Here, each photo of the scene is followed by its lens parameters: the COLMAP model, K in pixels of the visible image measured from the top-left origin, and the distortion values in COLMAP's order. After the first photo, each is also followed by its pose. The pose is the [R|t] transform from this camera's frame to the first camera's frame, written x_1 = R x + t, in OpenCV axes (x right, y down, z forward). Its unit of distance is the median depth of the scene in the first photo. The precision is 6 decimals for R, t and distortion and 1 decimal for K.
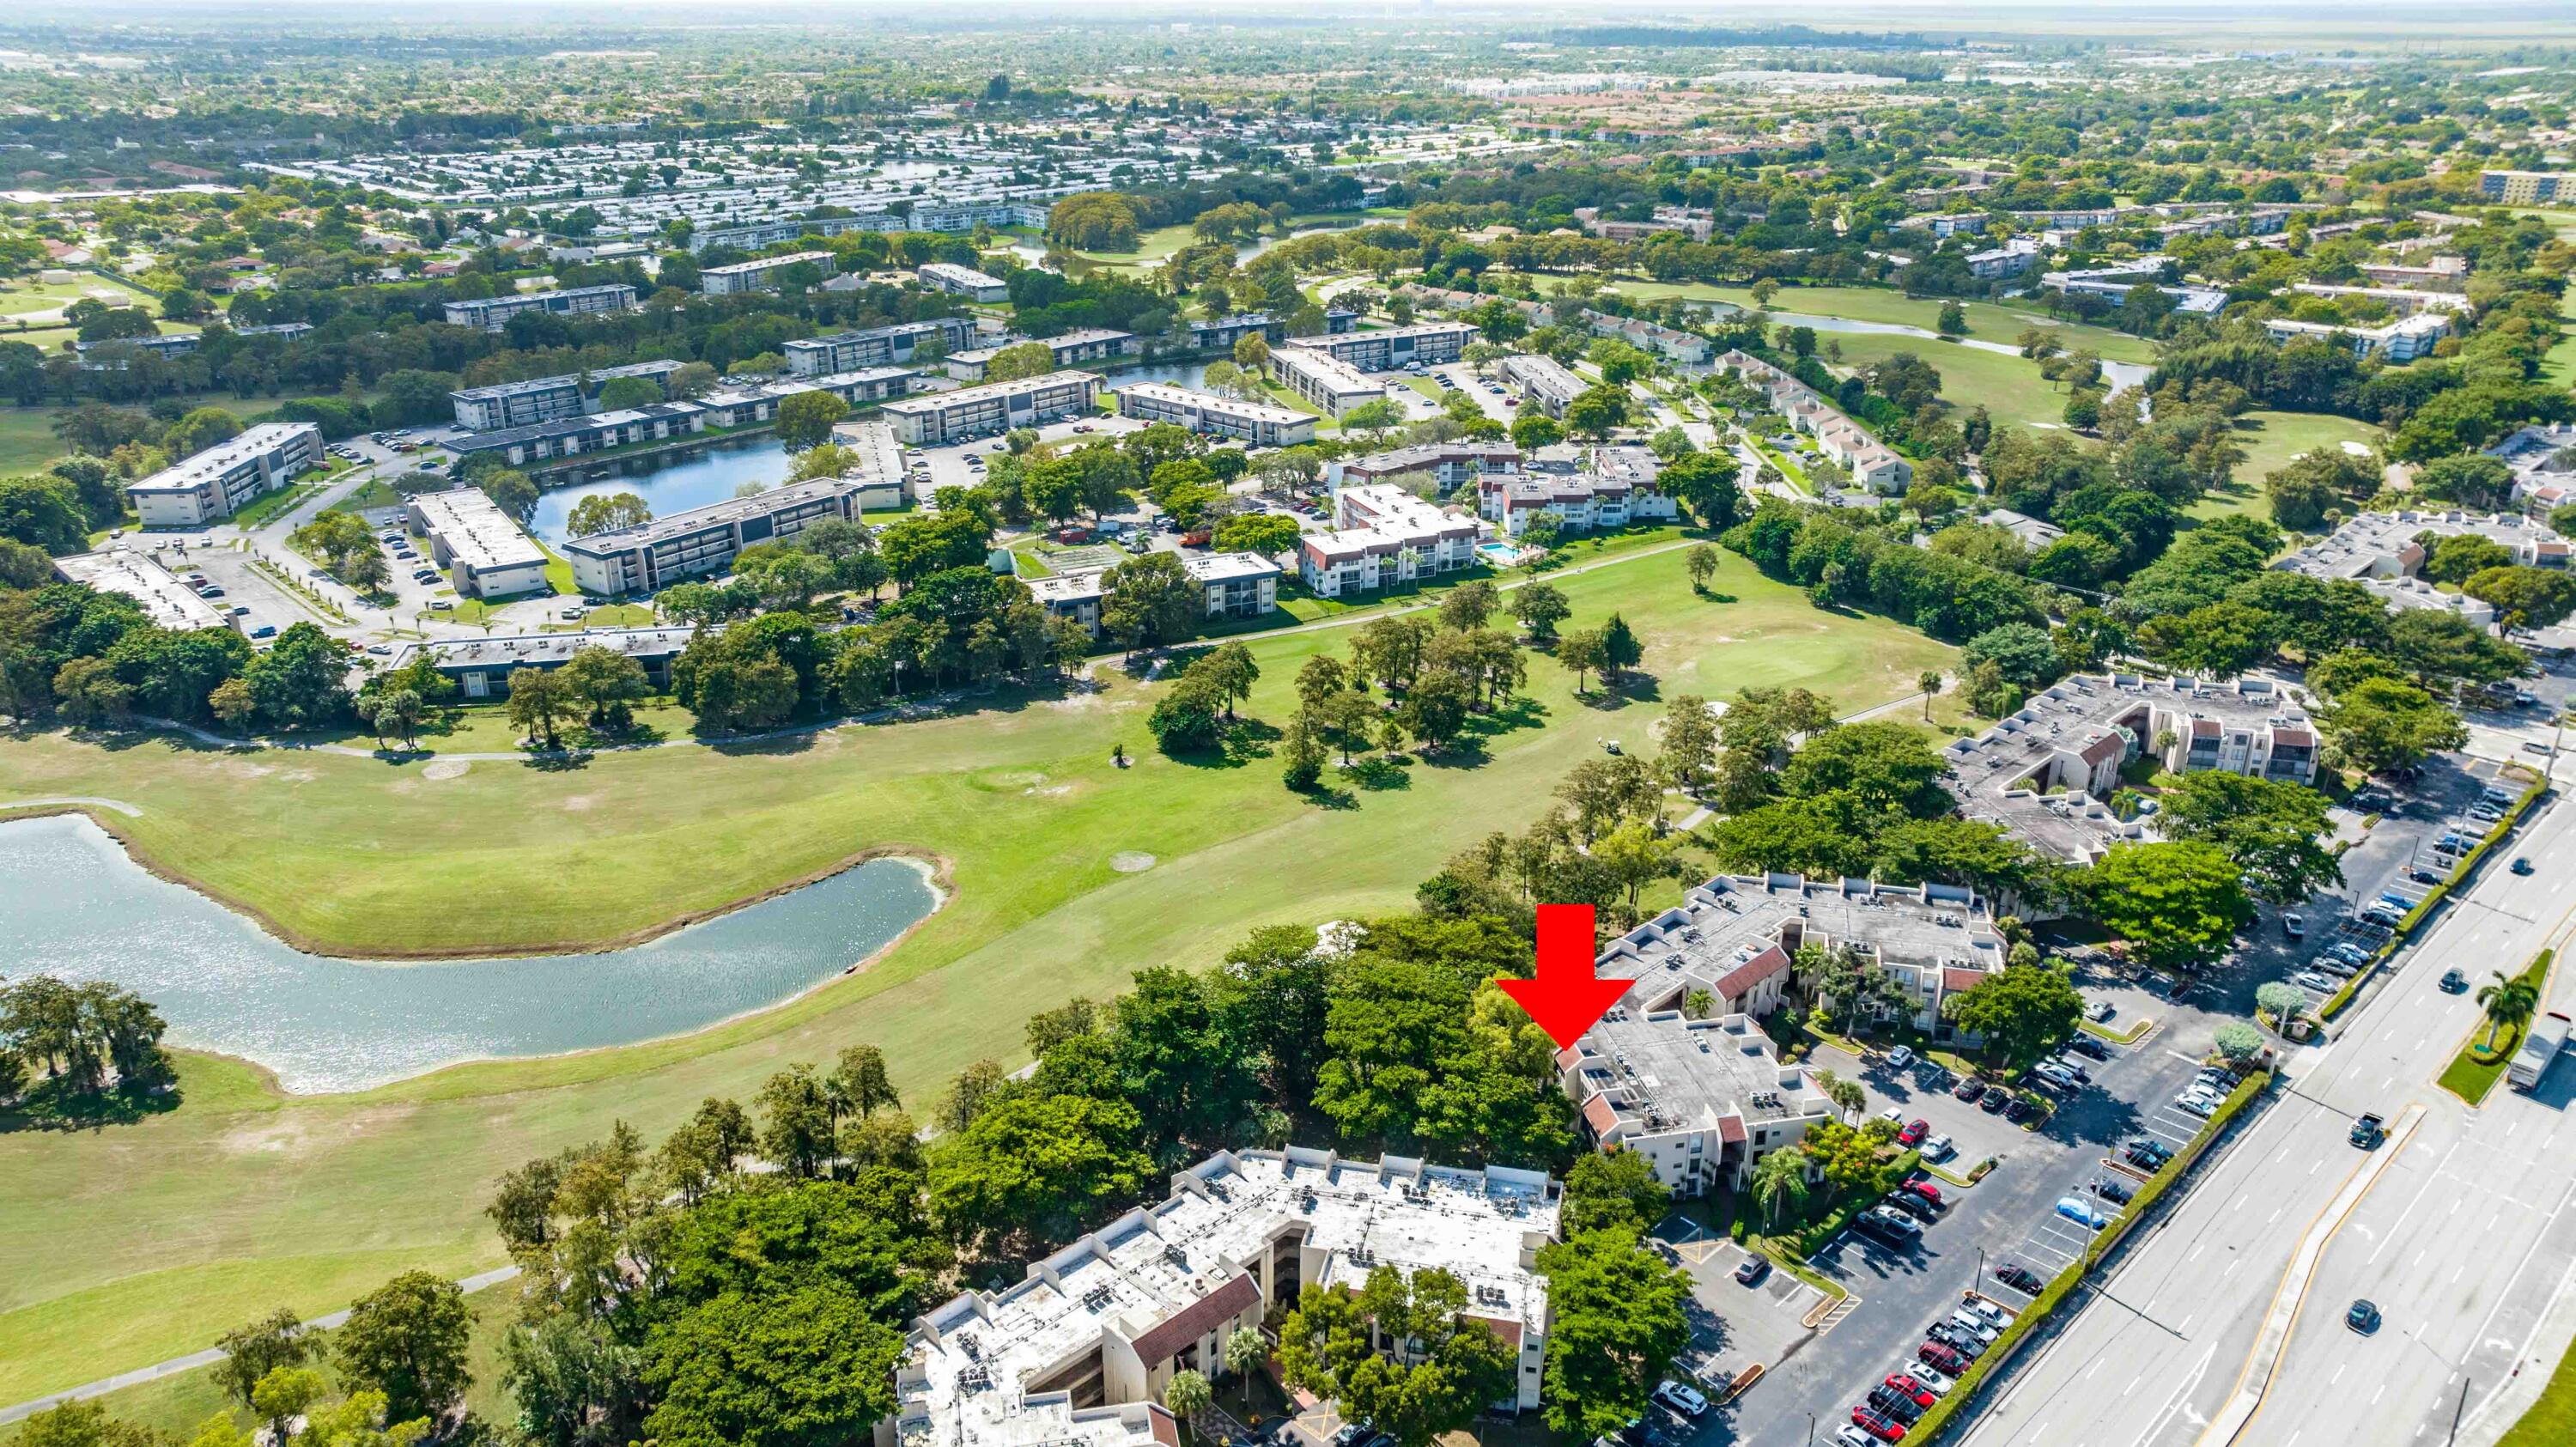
lens RADIAL K [[1843.4, 0, 1288.0], [0, 1843.4, 723.5], [0, 0, 1]] dist [-0.012853, -0.000698]
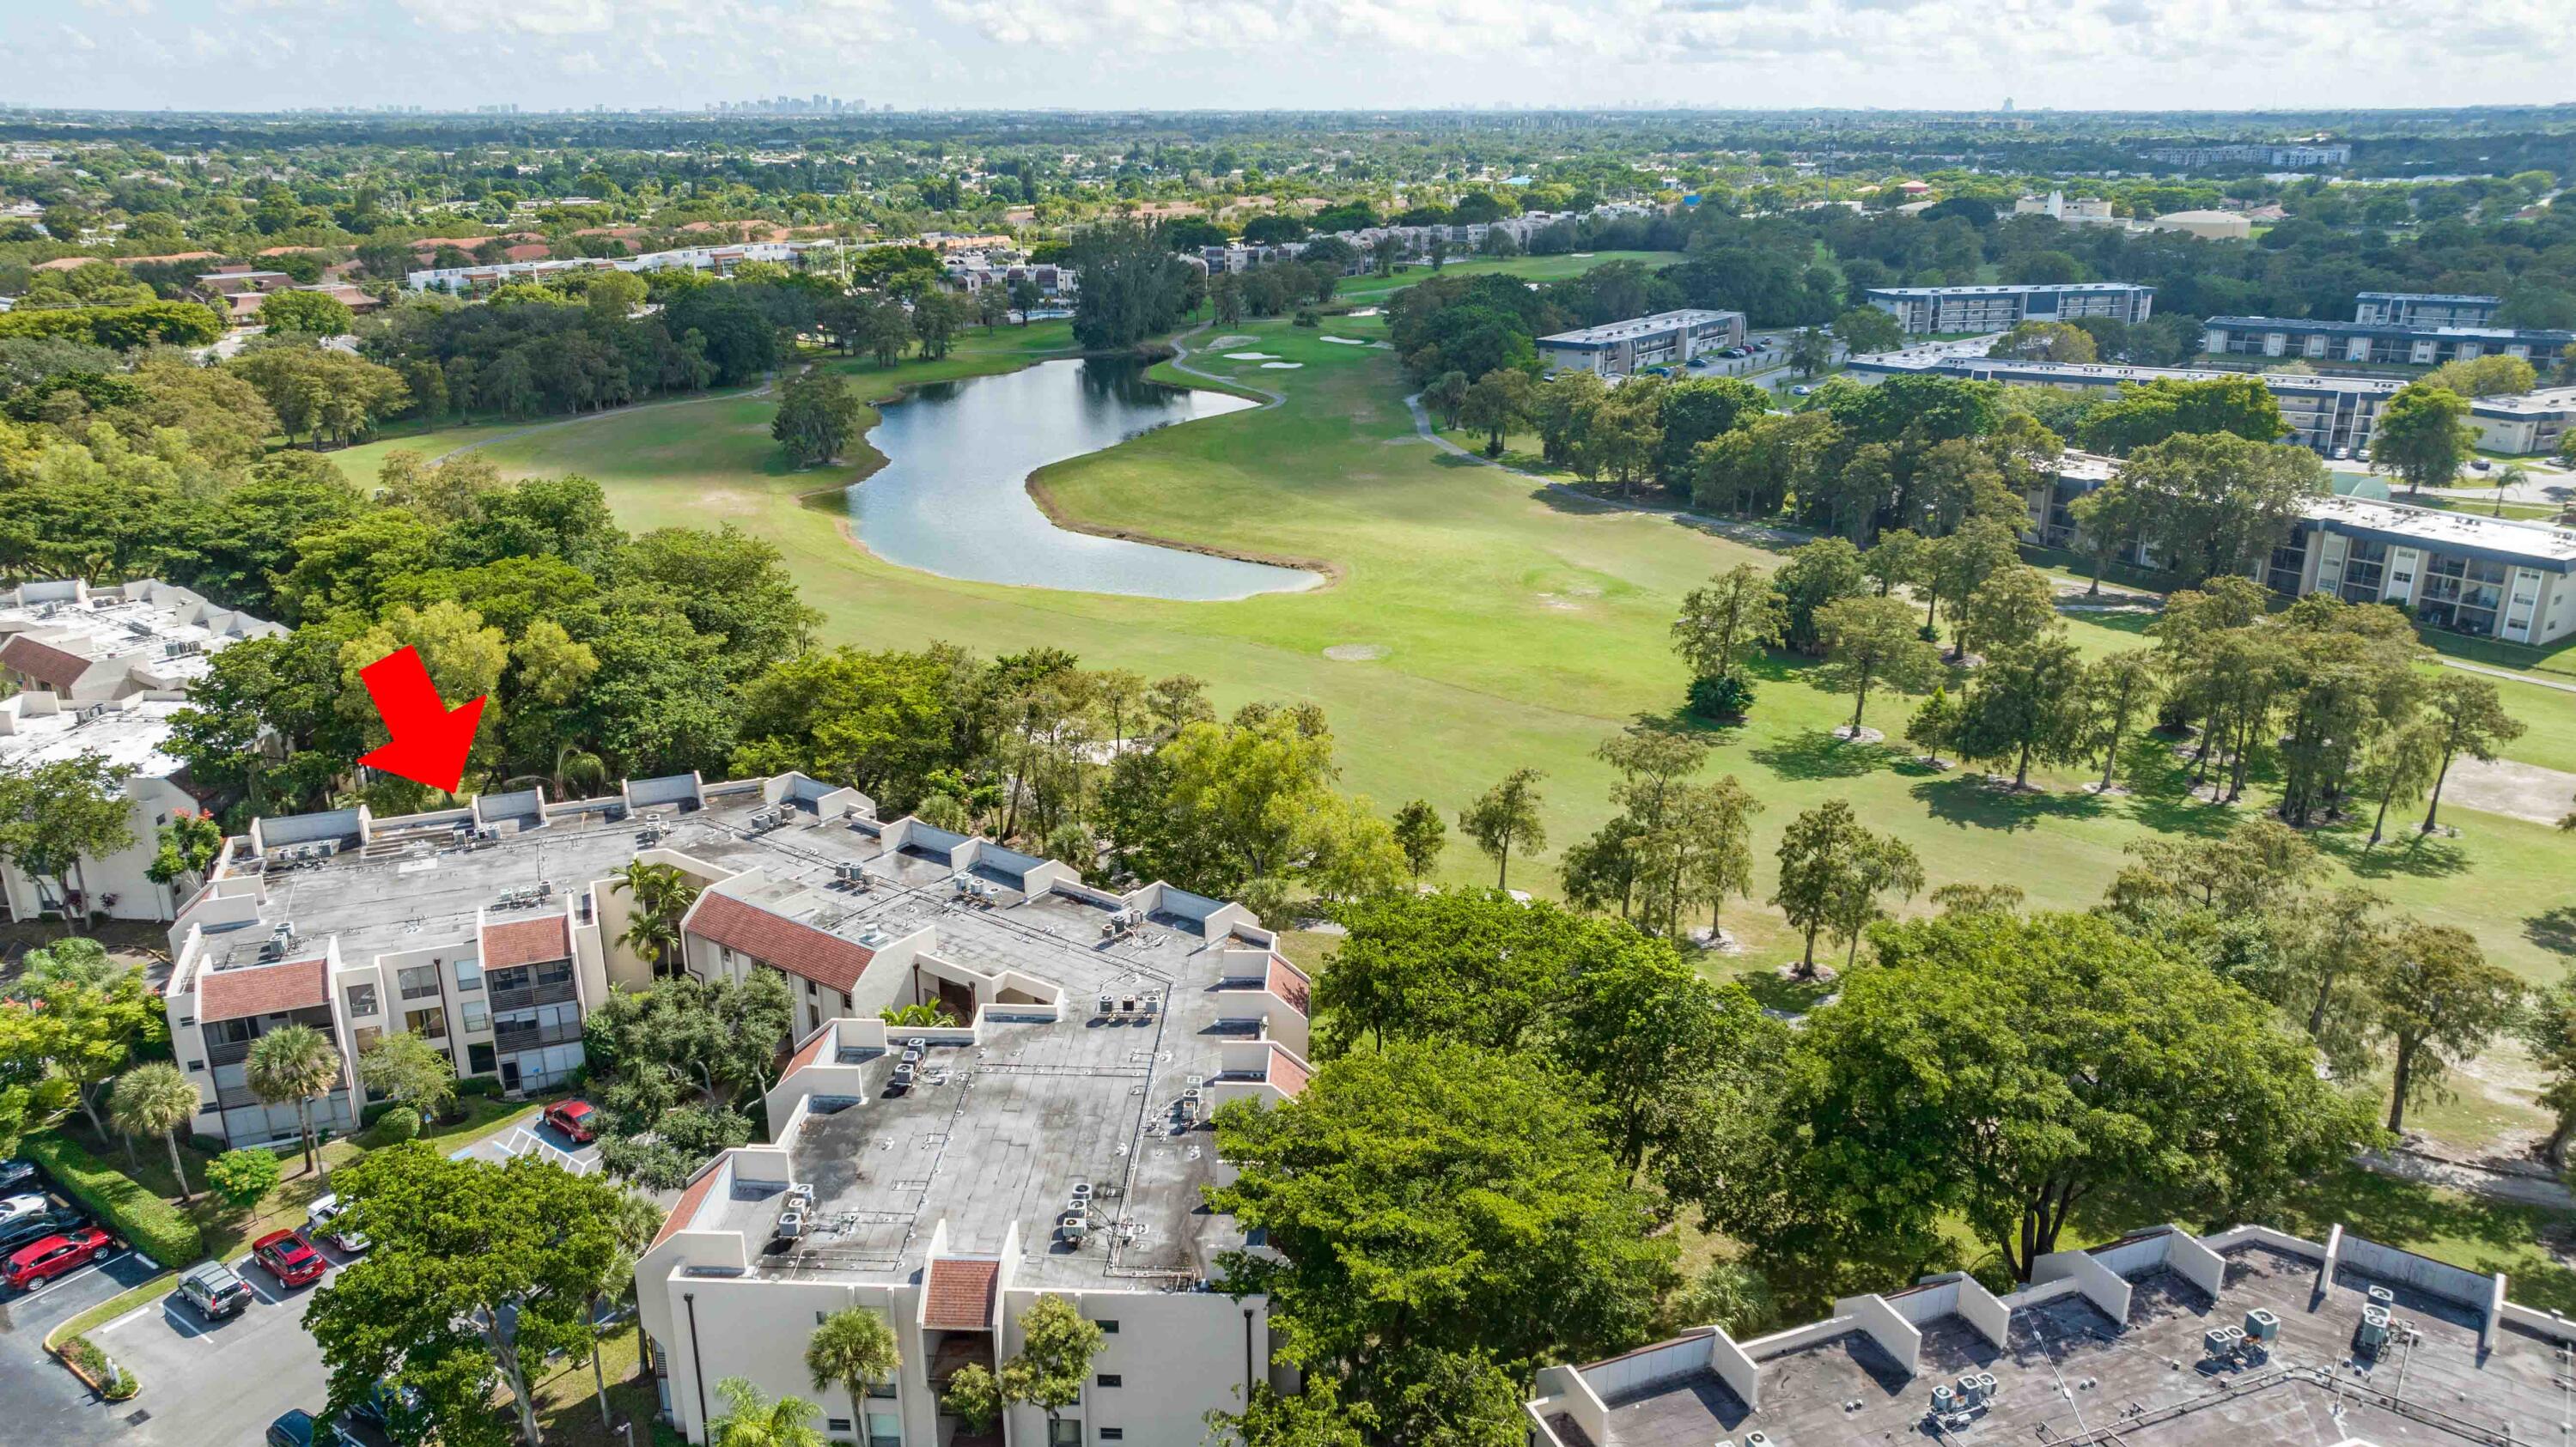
lens RADIAL K [[1847.3, 0, 1284.4], [0, 1847.3, 712.0], [0, 0, 1]] dist [-0.028999, 0.050421]
pose [[0.171488, 0.305600, -0.936590, 0.504785], [-0.361599, 0.903847, 0.228708, -0.046512], [0.916427, 0.299449, 0.265504, 0.729115]]
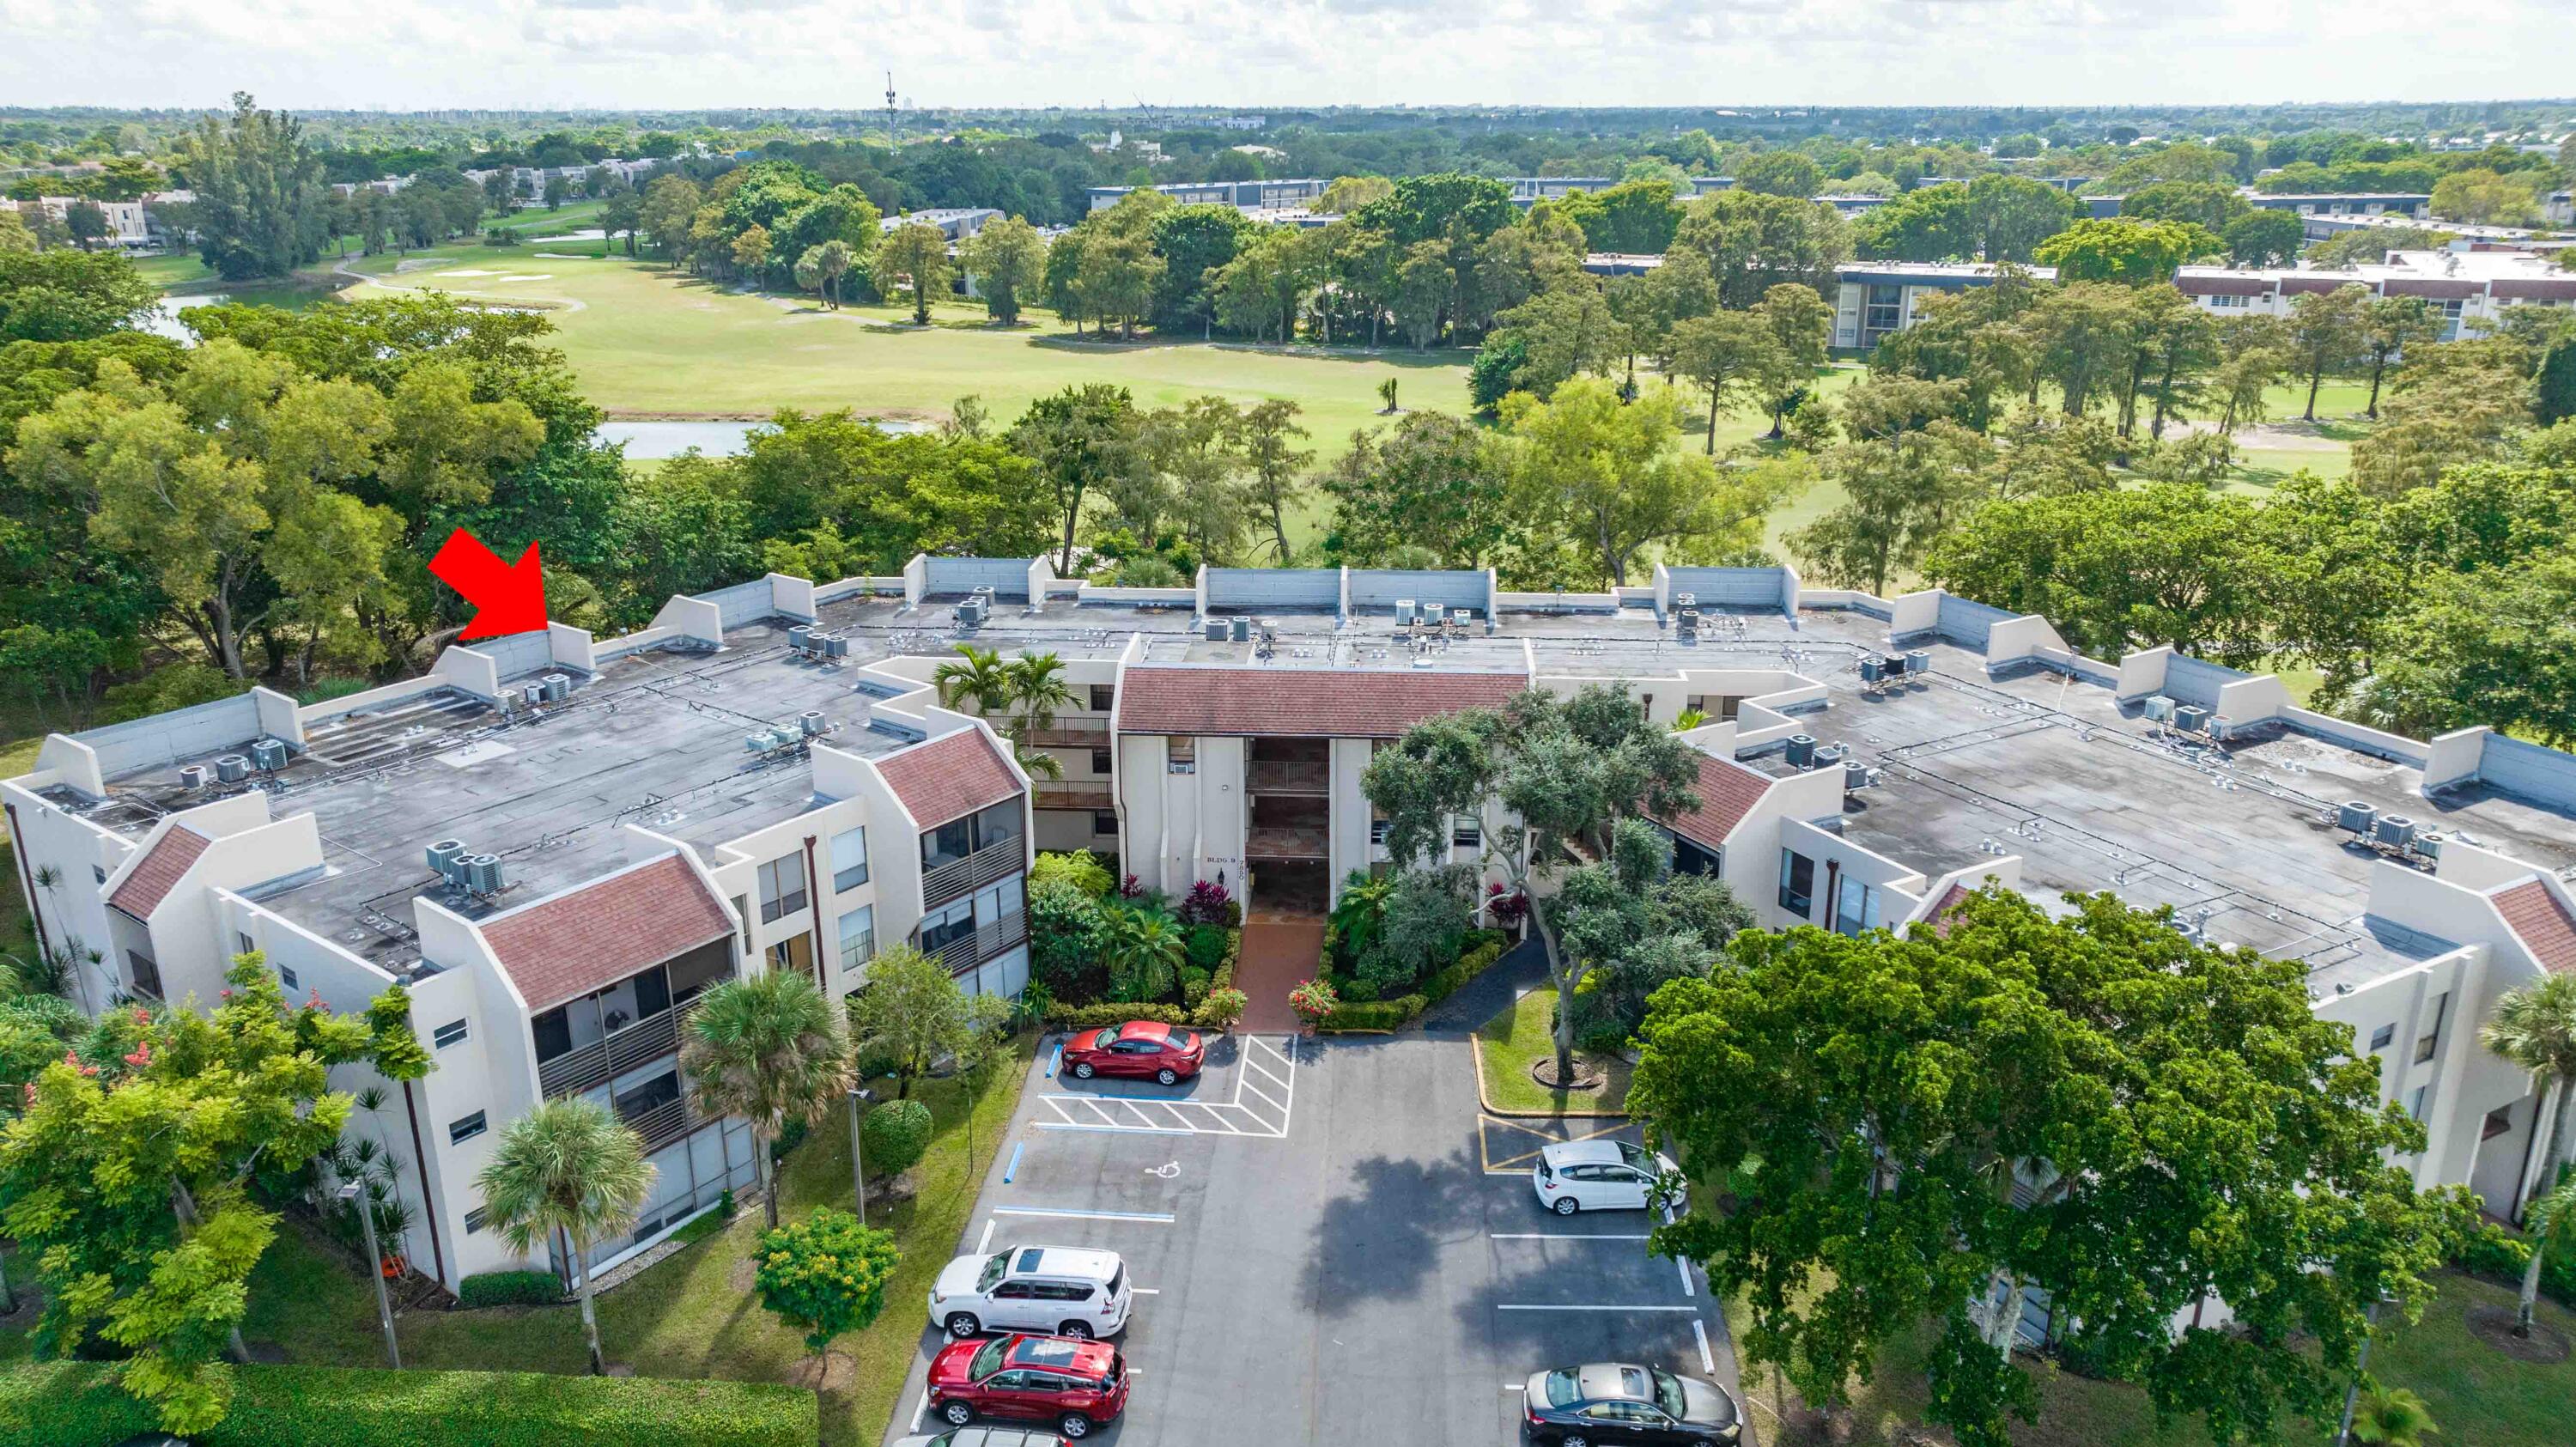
lens RADIAL K [[1847.6, 0, 1284.4], [0, 1847.6, 712.0], [0, 0, 1]] dist [-0.028999, 0.050421]
pose [[0.663459, 0.230788, -0.711729, 0.334565], [-0.272233, 0.960501, 0.057687, 0.091170], [0.696930, 0.155483, 0.700081, 0.595910]]
